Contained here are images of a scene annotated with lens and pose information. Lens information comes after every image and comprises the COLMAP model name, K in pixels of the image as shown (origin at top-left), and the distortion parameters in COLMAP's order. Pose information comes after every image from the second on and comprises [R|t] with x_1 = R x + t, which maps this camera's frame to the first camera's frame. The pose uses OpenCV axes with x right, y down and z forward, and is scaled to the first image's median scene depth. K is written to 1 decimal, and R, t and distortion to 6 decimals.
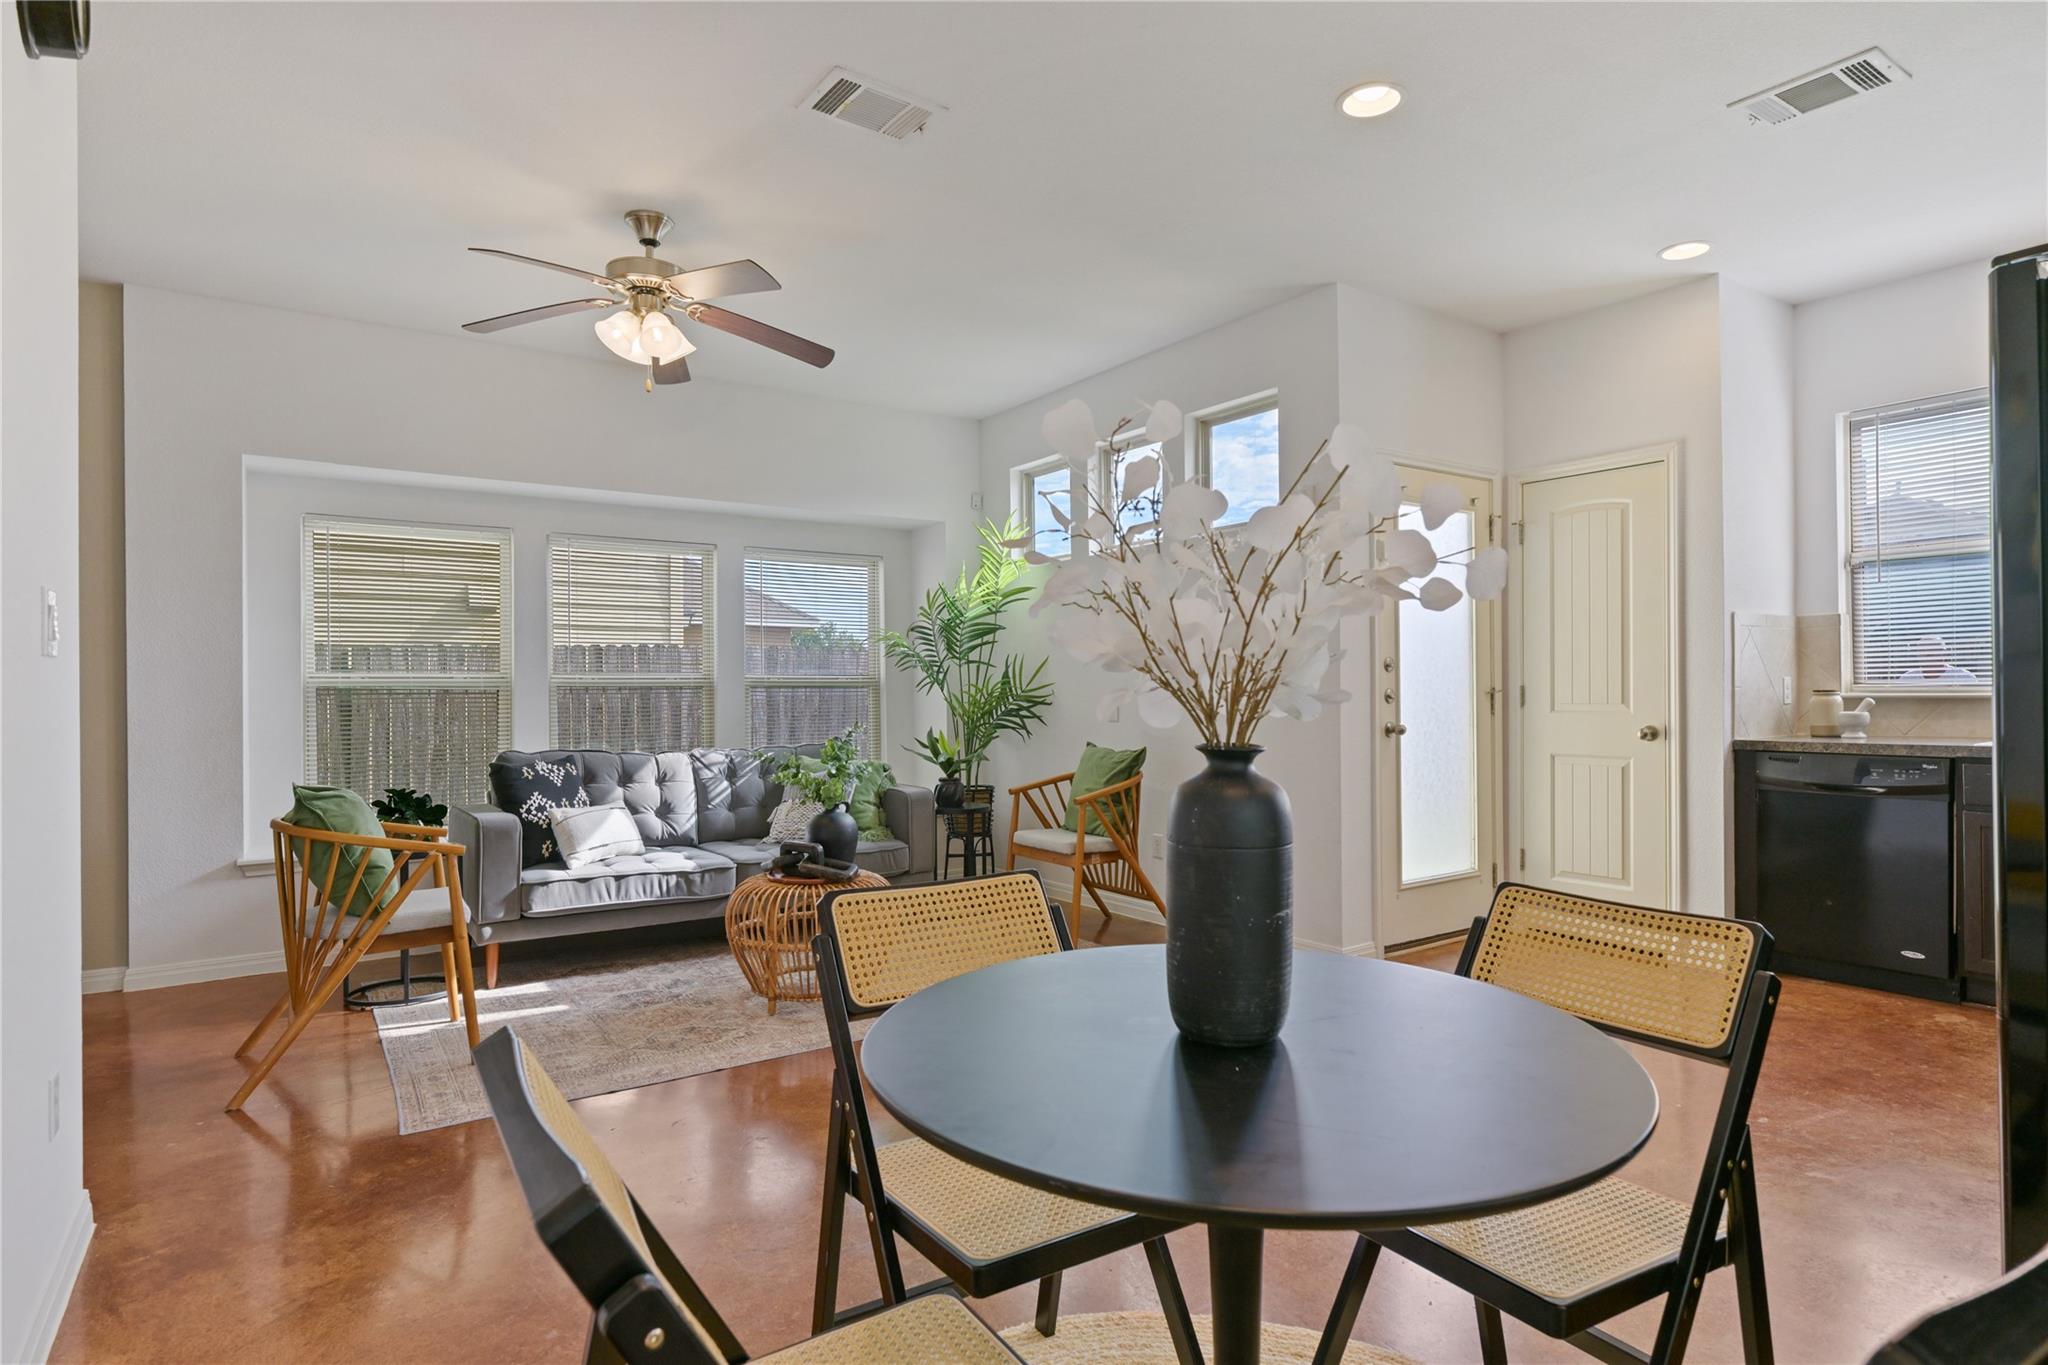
lens RADIAL K [[1089.7, 0, 1031.8], [0, 1089.7, 689.5], [0, 0, 1]] dist [0.000905, -0.000025]
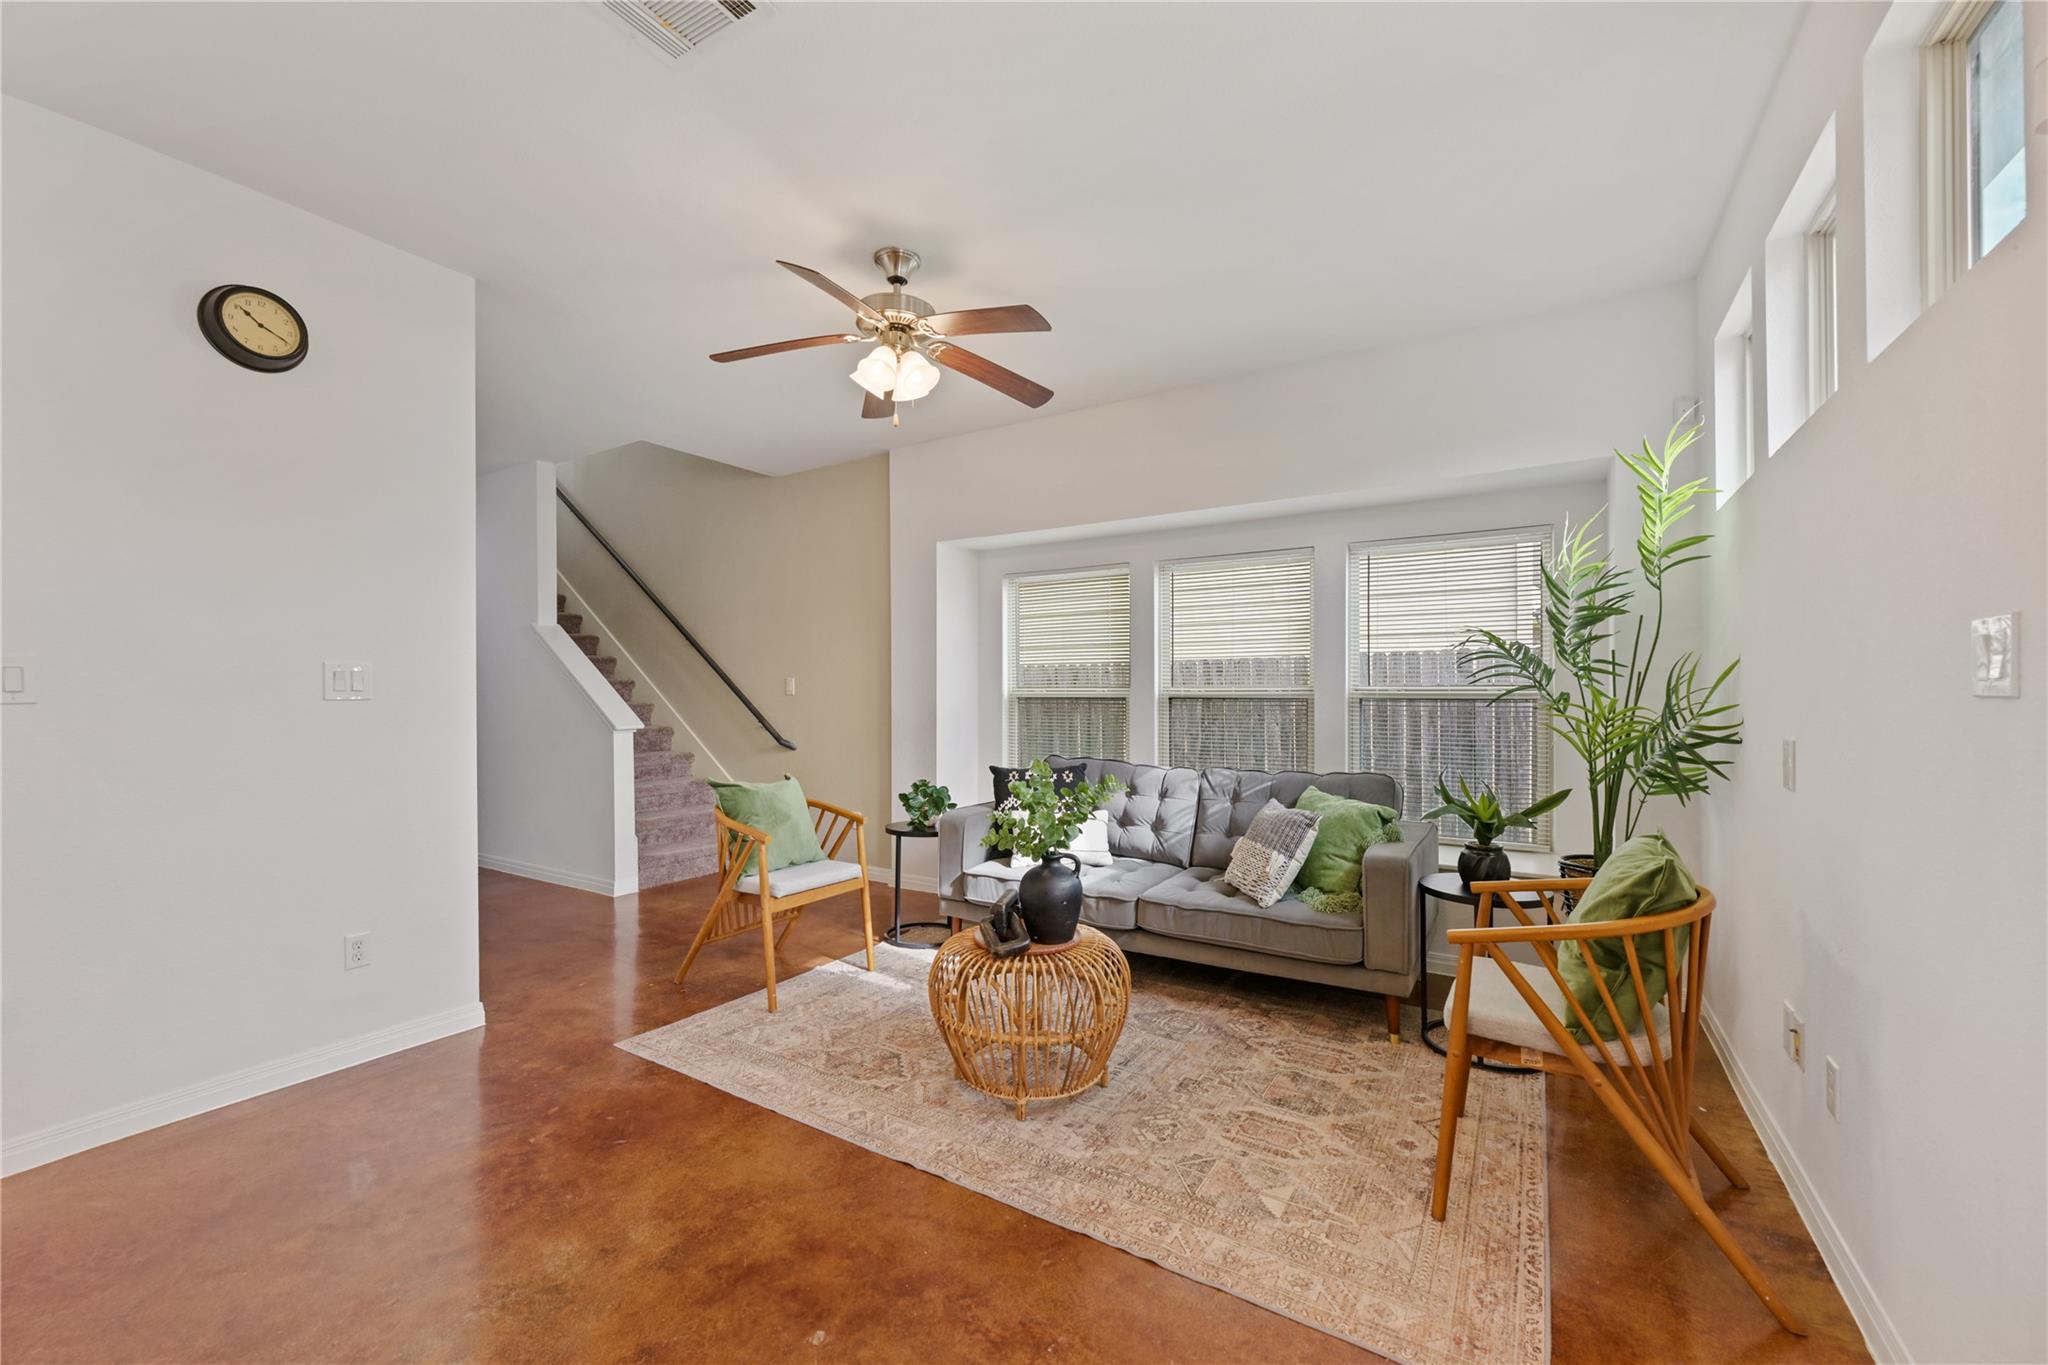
lens RADIAL K [[808.7, 0, 1027.0], [0, 808.7, 691.2], [0, 0, 1]] dist [0.000192, 0.000061]
pose [[0.390776, 0.007867, -0.920452, 0.322011], [0.003787, 0.999941, 0.010154, -0.022791], [0.920478, -0.007453, 0.390723, 0.645679]]
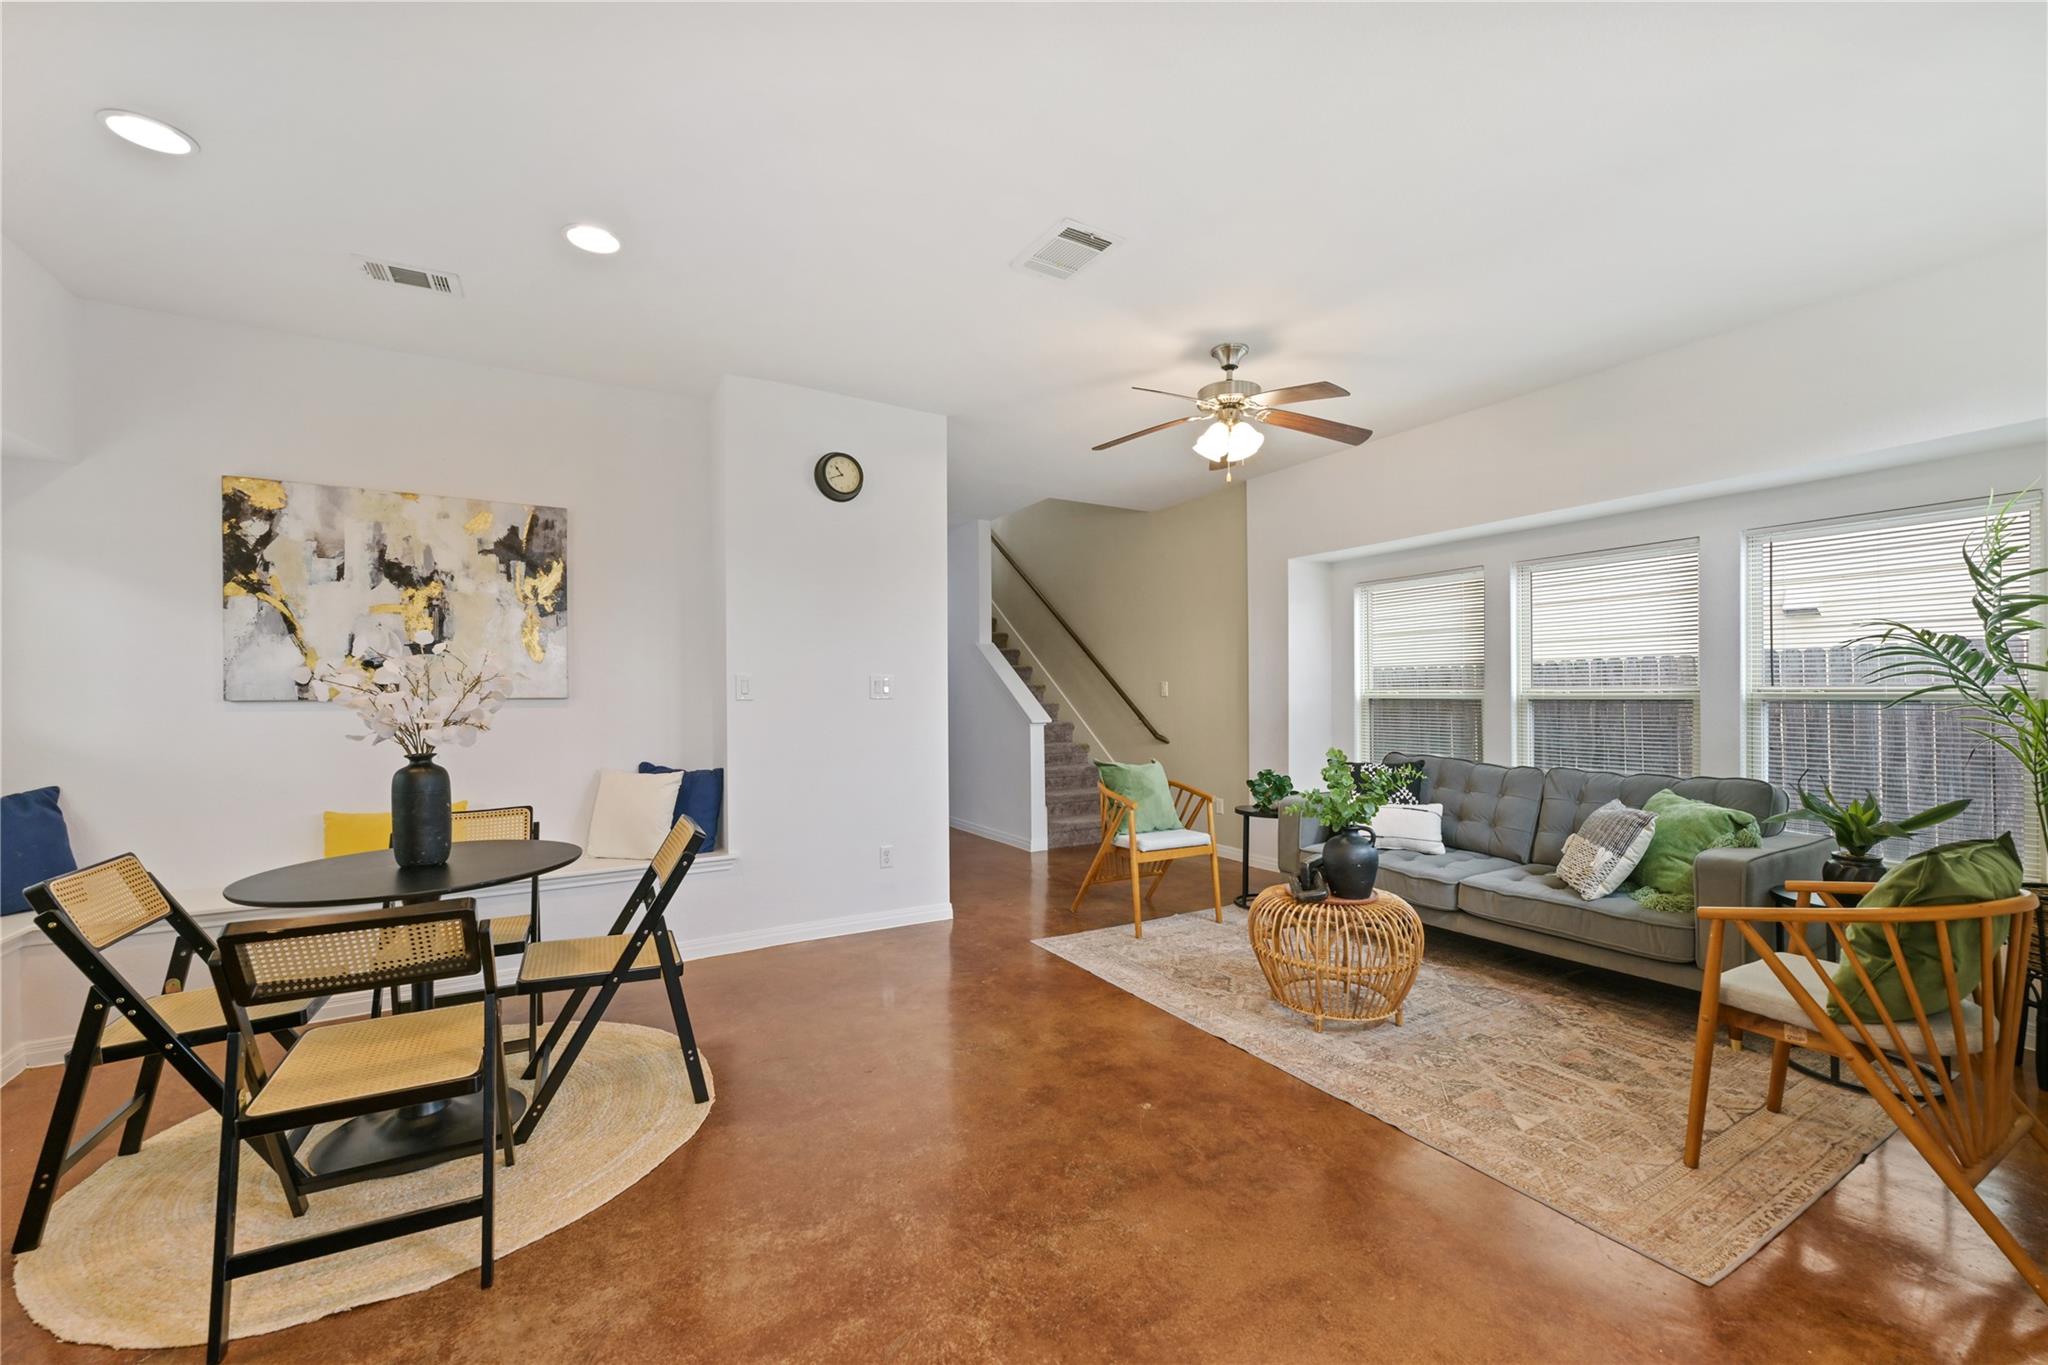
lens RADIAL K [[808.7, 0, 1027.0], [0, 808.7, 691.2], [0, 0, 1]] dist [0.000192, 0.000061]
pose [[-0.075679, 0.004711, -0.997121, 0.503620], [0.009059, 0.999951, 0.004037, -0.023285], [0.997091, -0.008727, -0.075718, 0.659295]]
